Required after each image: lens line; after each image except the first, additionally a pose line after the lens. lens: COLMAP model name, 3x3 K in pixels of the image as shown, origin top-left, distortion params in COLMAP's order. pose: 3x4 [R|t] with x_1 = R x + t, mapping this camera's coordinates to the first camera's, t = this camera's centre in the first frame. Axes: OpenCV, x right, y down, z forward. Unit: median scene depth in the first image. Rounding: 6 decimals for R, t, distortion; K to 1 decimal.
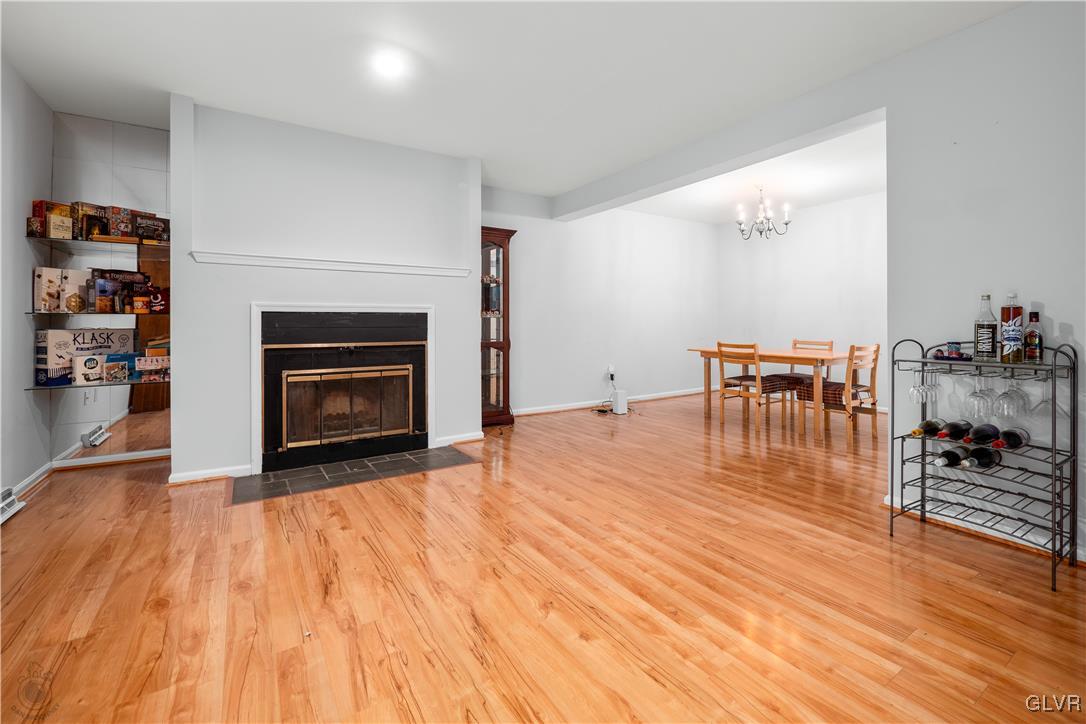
lens RADIAL K [[456.3, 0, 543.2], [0, 456.3, 321.8], [0, 0, 1]] dist [-0.003512, -0.000077]
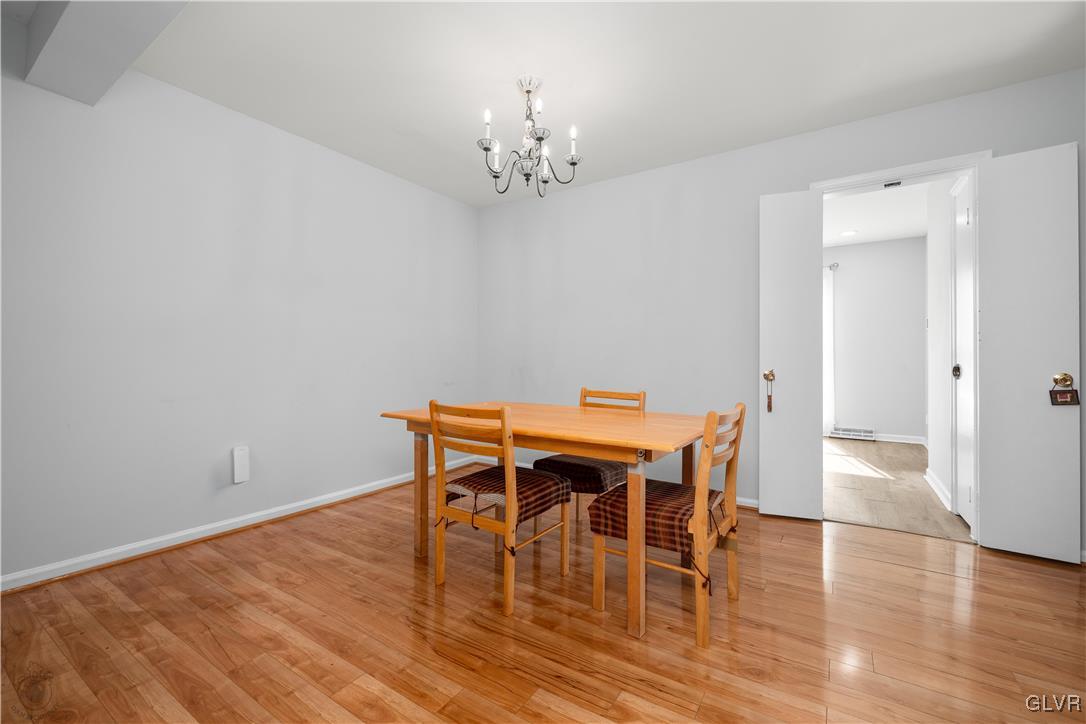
lens RADIAL K [[456.3, 0, 543.5], [0, 456.3, 361.6], [0, 0, 1]] dist [-0.003512, -0.000077]
pose [[0.913848, 0.008827, 0.405961, 0.250627], [-0.011494, 0.999925, 0.004132, 0.001556], [-0.405894, -0.008442, 0.913881, 0.458675]]
